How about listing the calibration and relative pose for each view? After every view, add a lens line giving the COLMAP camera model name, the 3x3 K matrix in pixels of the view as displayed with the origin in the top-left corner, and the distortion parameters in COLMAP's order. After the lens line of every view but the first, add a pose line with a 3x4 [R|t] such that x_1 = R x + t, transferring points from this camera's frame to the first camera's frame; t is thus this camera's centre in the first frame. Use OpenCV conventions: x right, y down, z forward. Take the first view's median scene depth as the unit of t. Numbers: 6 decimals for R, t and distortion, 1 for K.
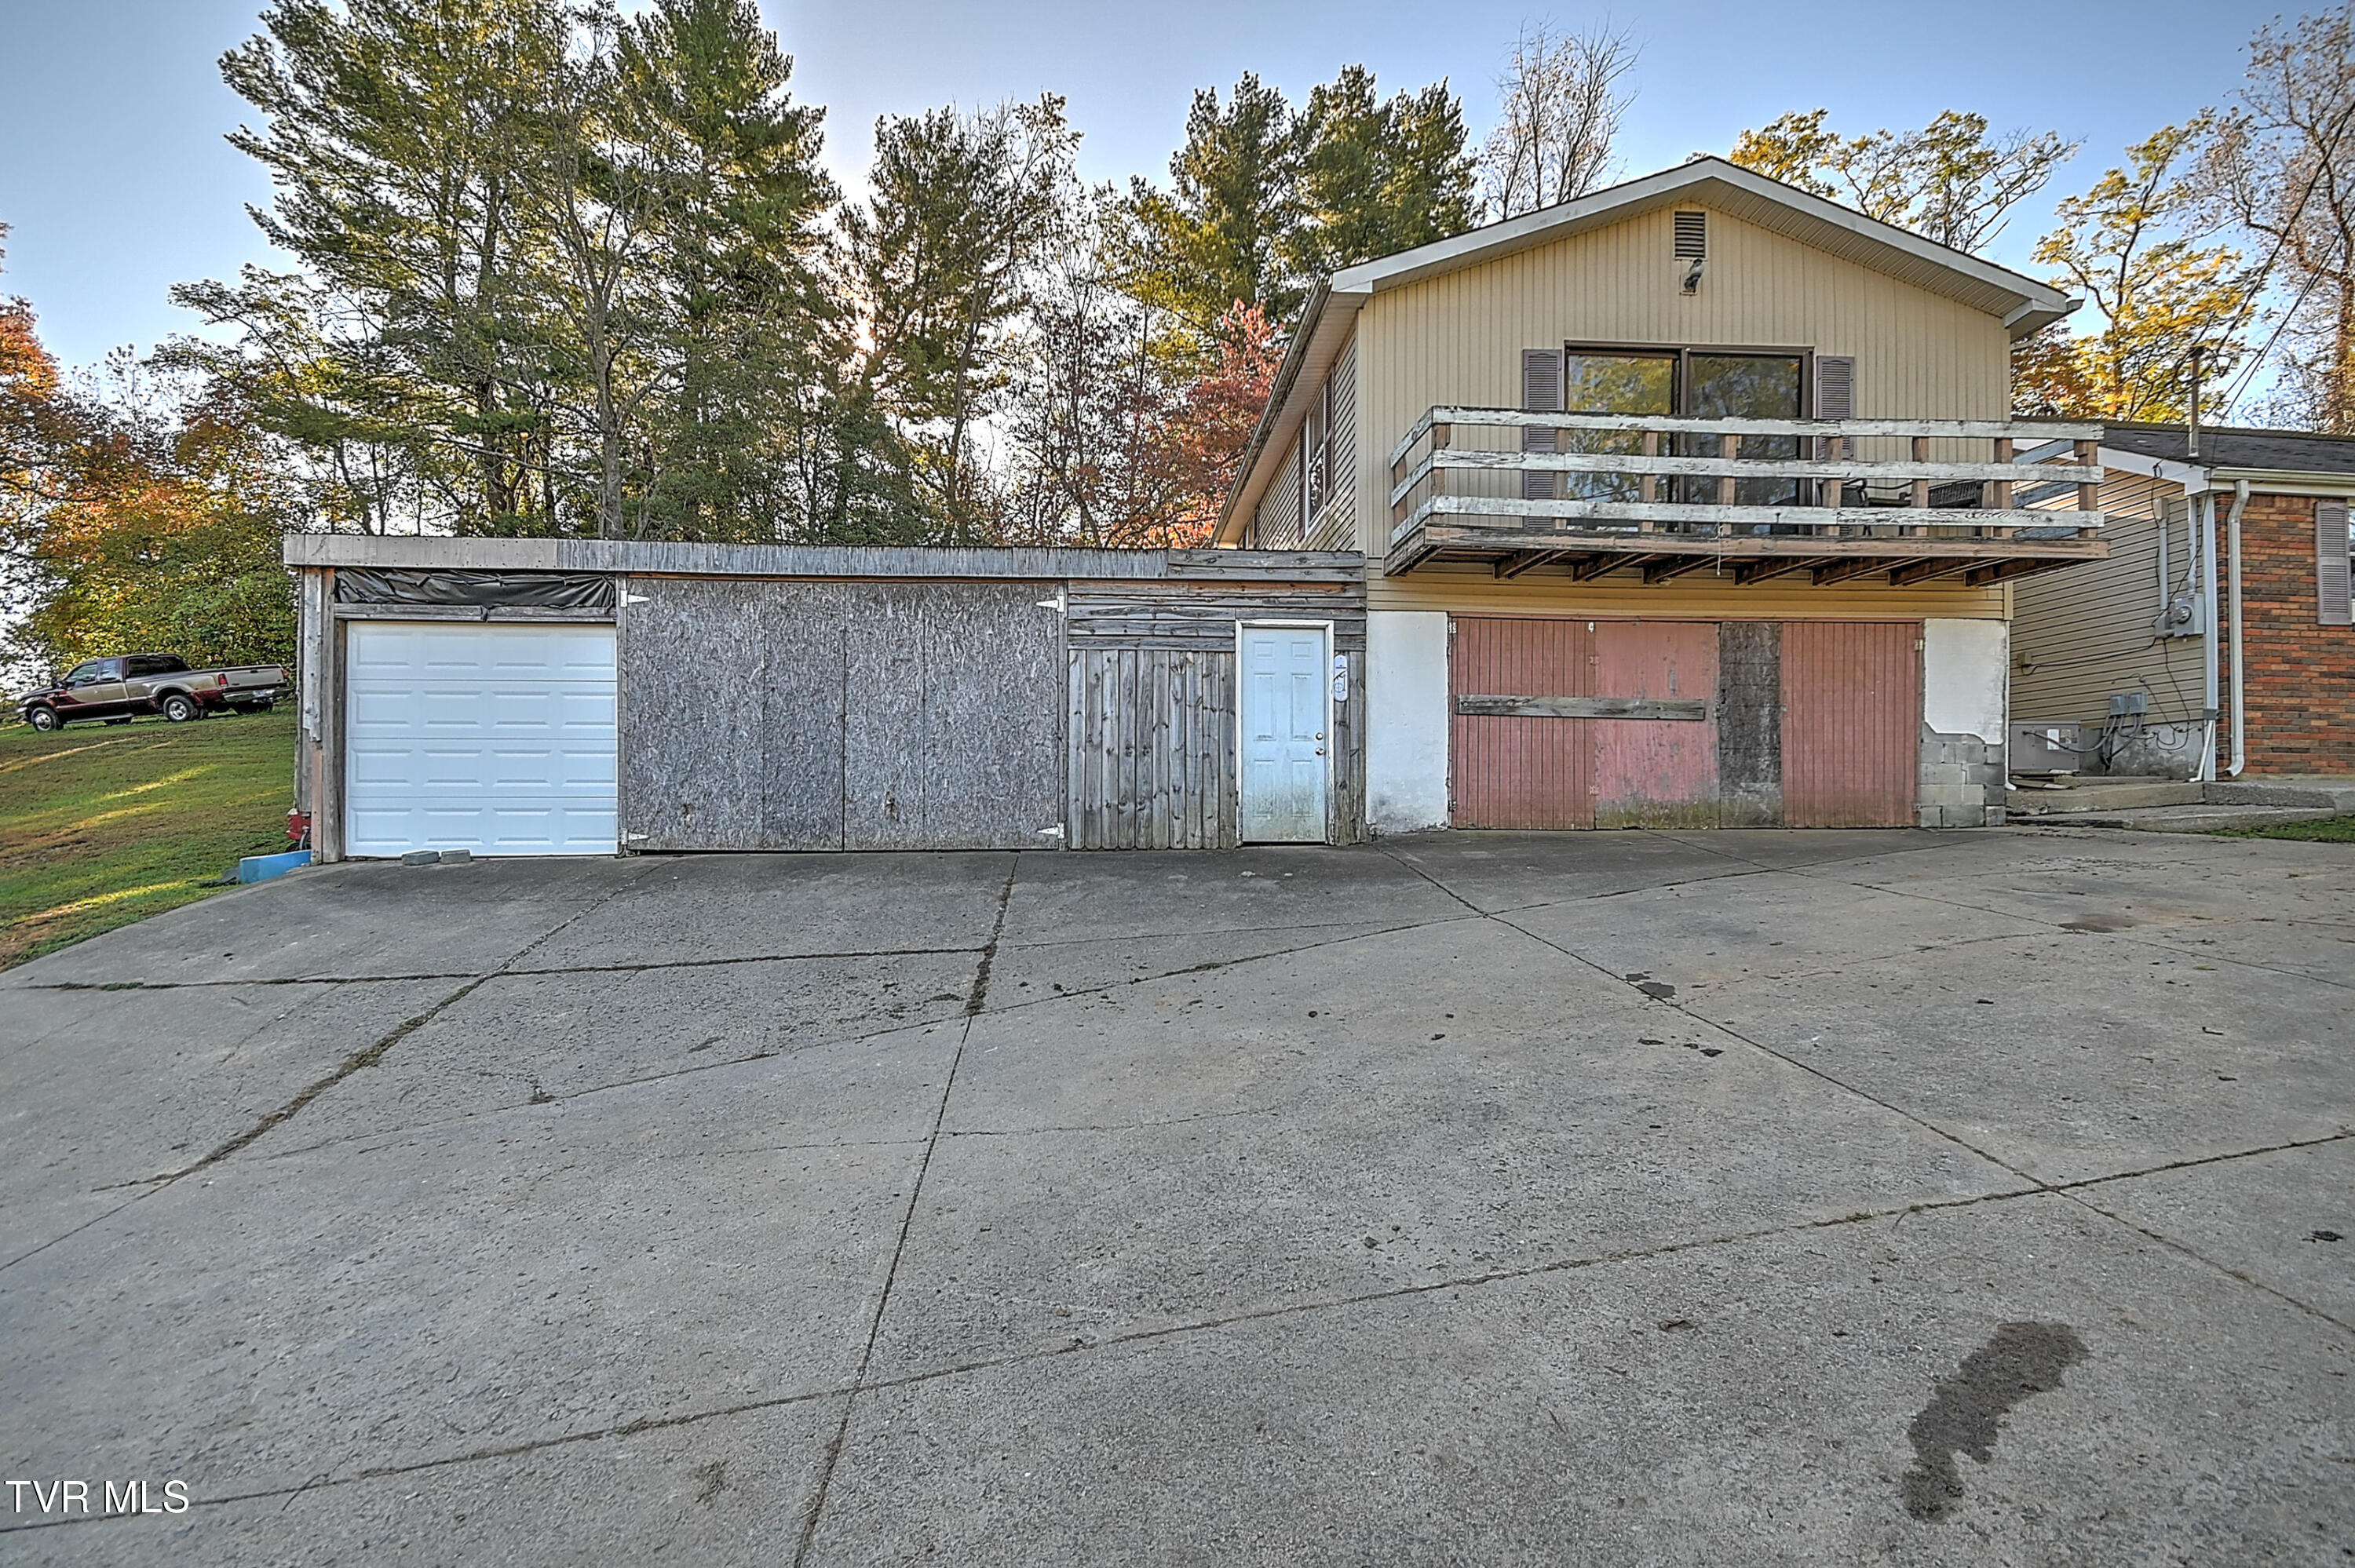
lens RADIAL K [[1027.2, 0, 1190.2], [0, 1027.2, 797.5], [0, 0, 1]] dist [0.016025, -0.006799]
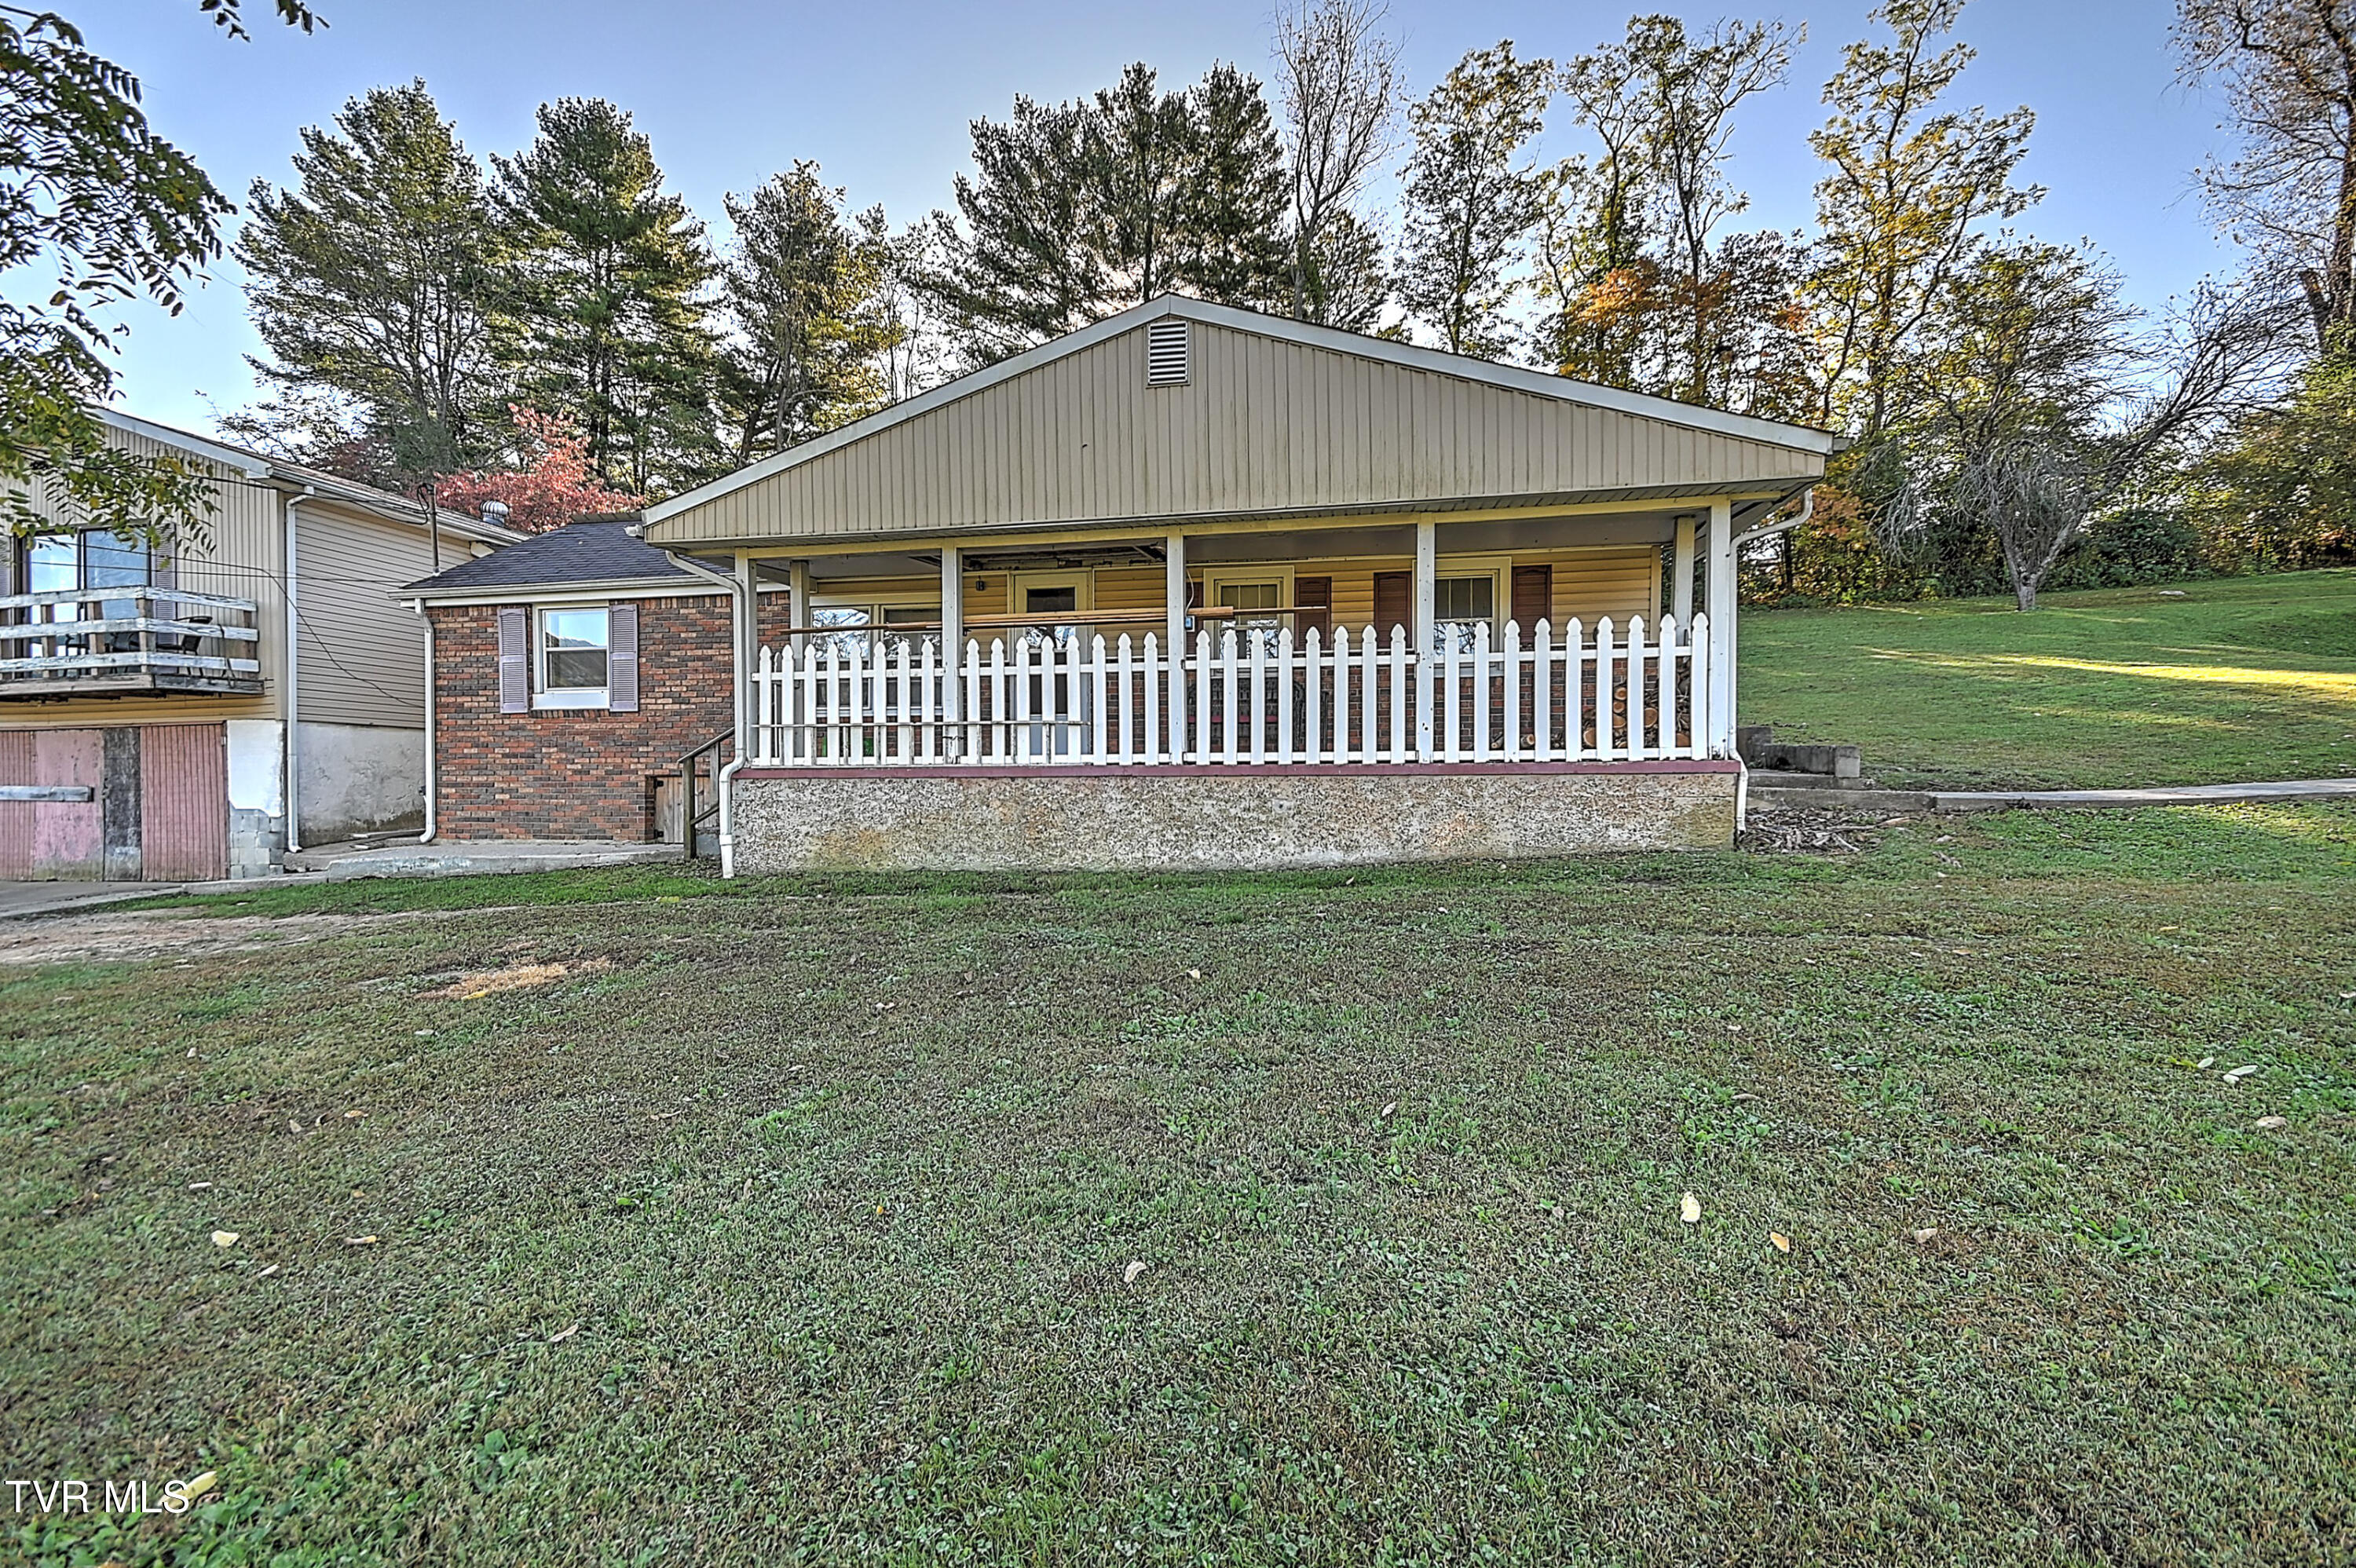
lens RADIAL K [[1027.7, 0, 1180.0], [0, 1027.7, 799.8], [0, 0, 1]] dist [0.016025, -0.006799]
pose [[0.964407, -0.007465, -0.264316, 2.234954], [0.016352, 0.999372, 0.031440, -0.096199], [0.263915, -0.034643, 0.963924, 0.061921]]
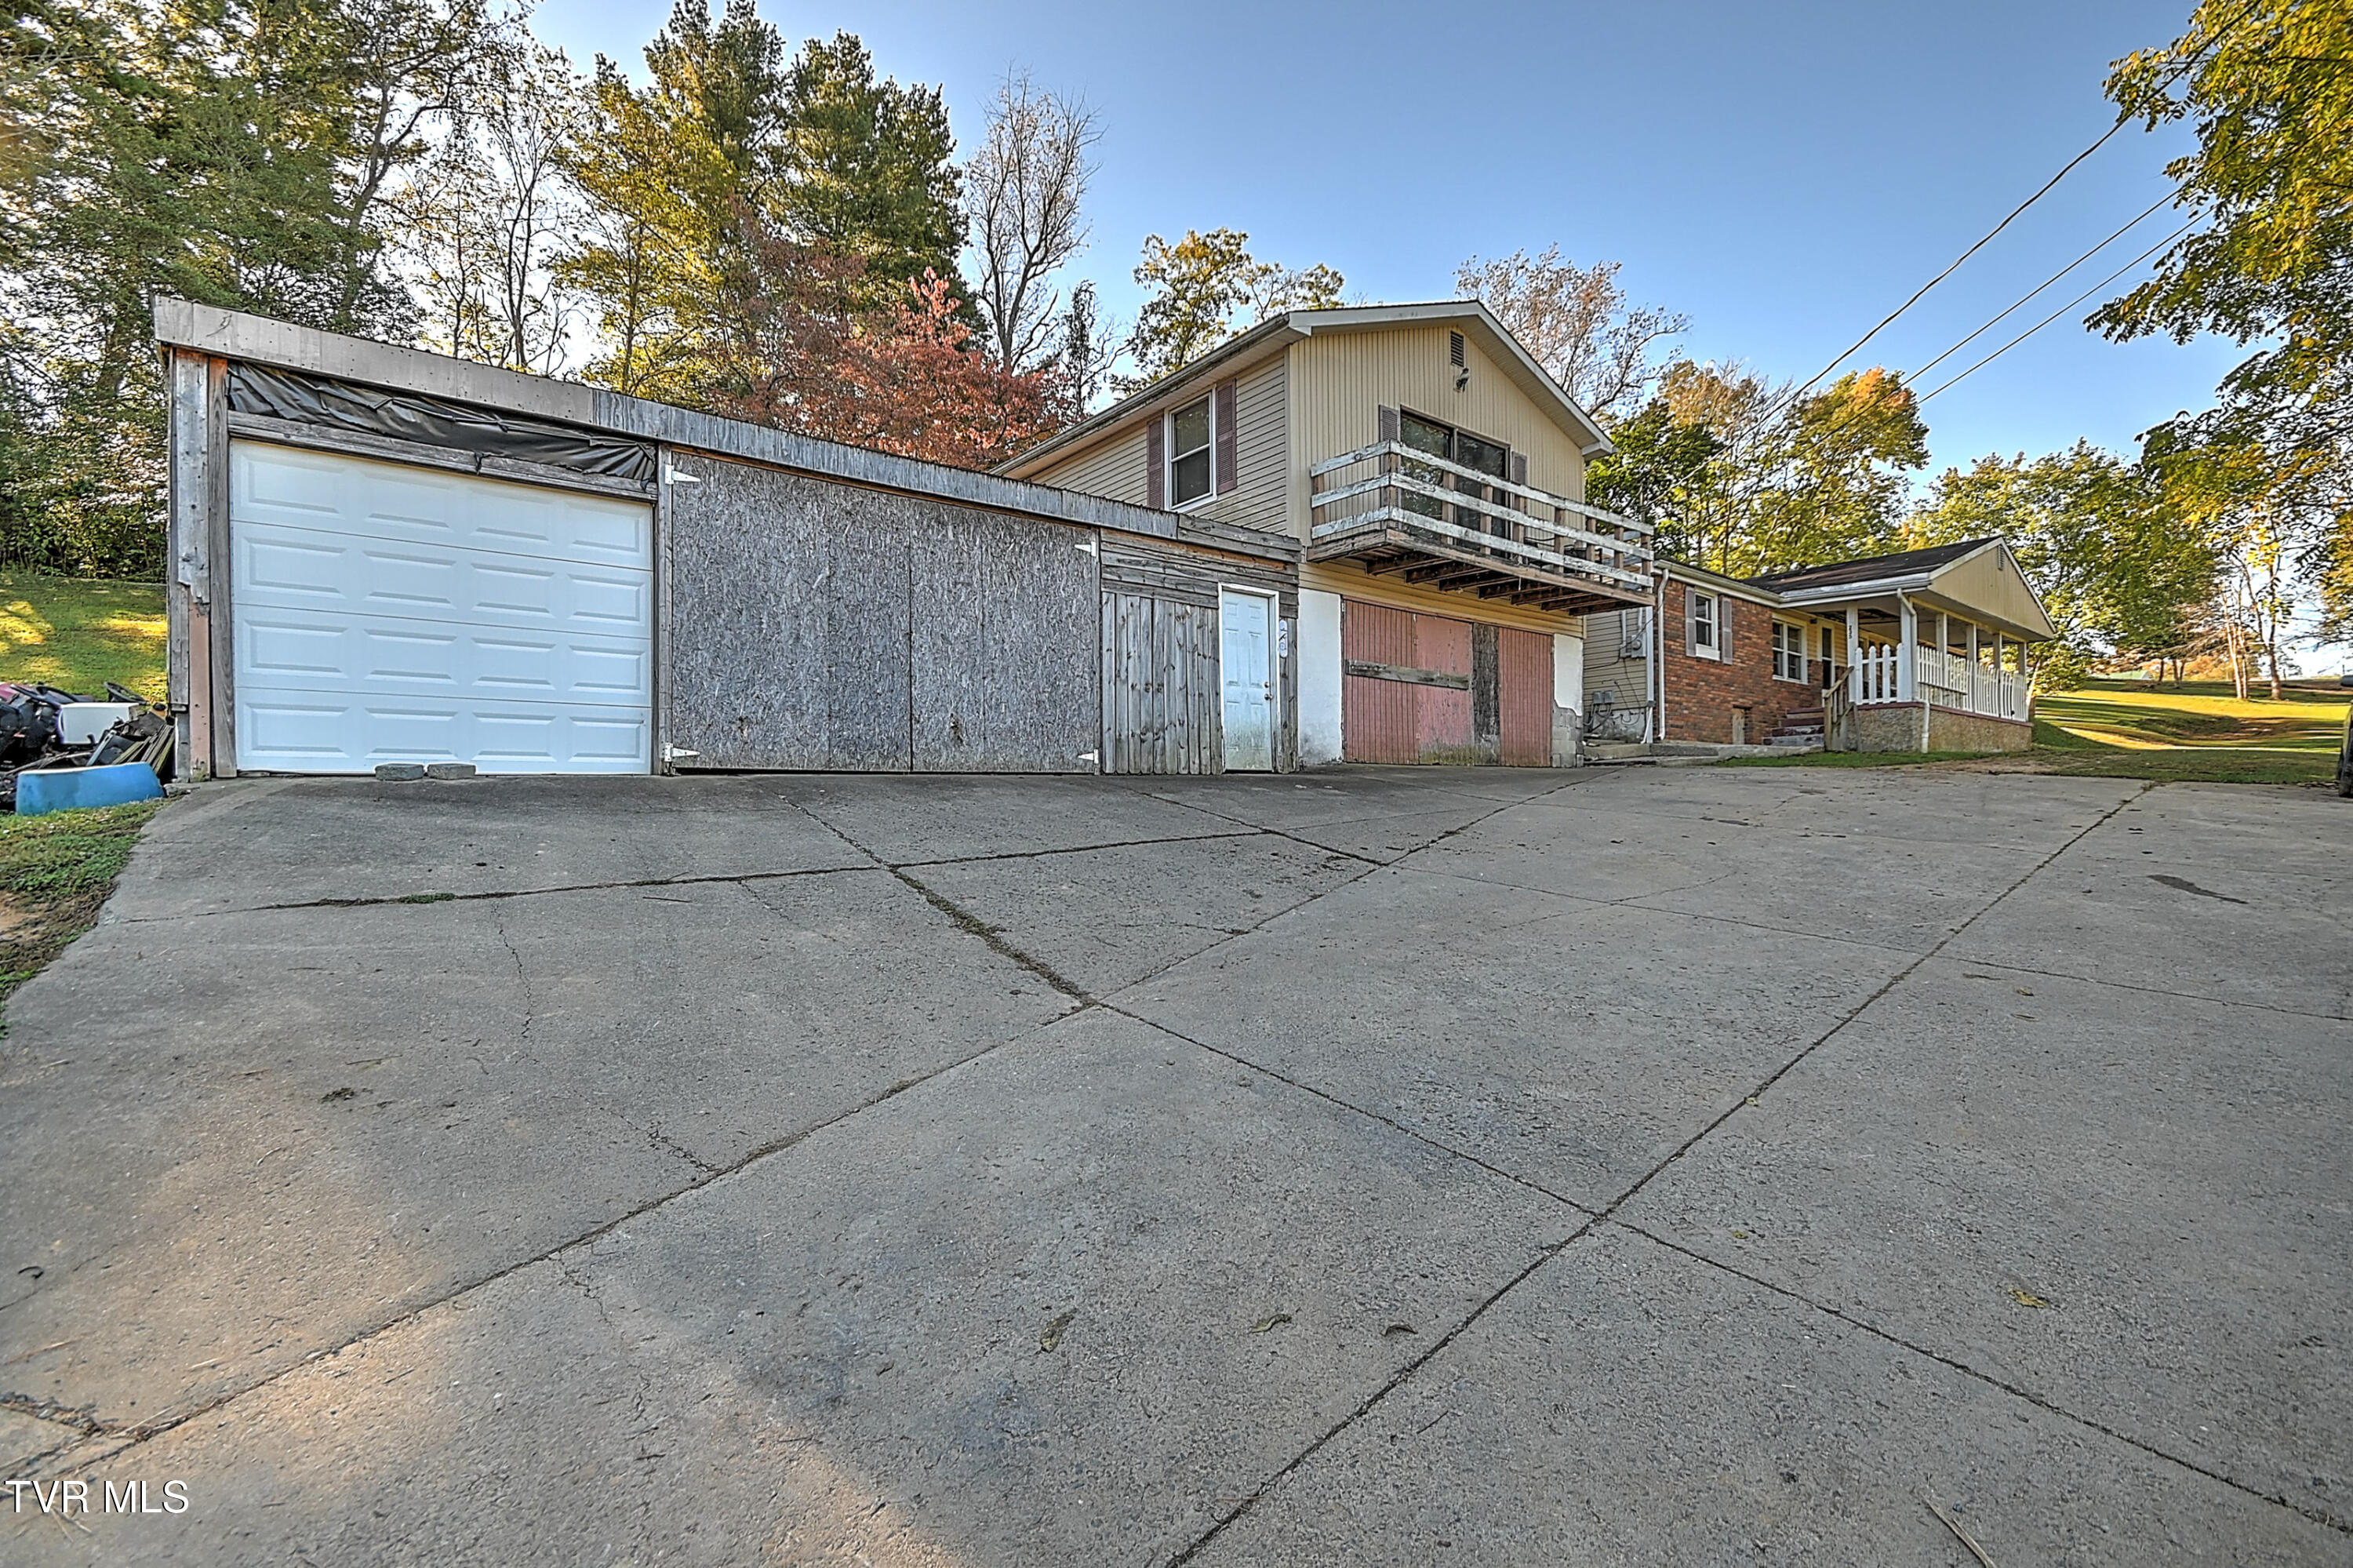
lens RADIAL K [[1026.5, 0, 1174.0], [0, 1026.5, 801.1], [0, 0, 1]] dist [0.016025, -0.006799]
pose [[0.821130, -0.005360, 0.570716, -0.658673], [0.001875, 0.999976, 0.006694, 0.070088], [-0.570738, -0.004426, 0.821120, 0.052572]]
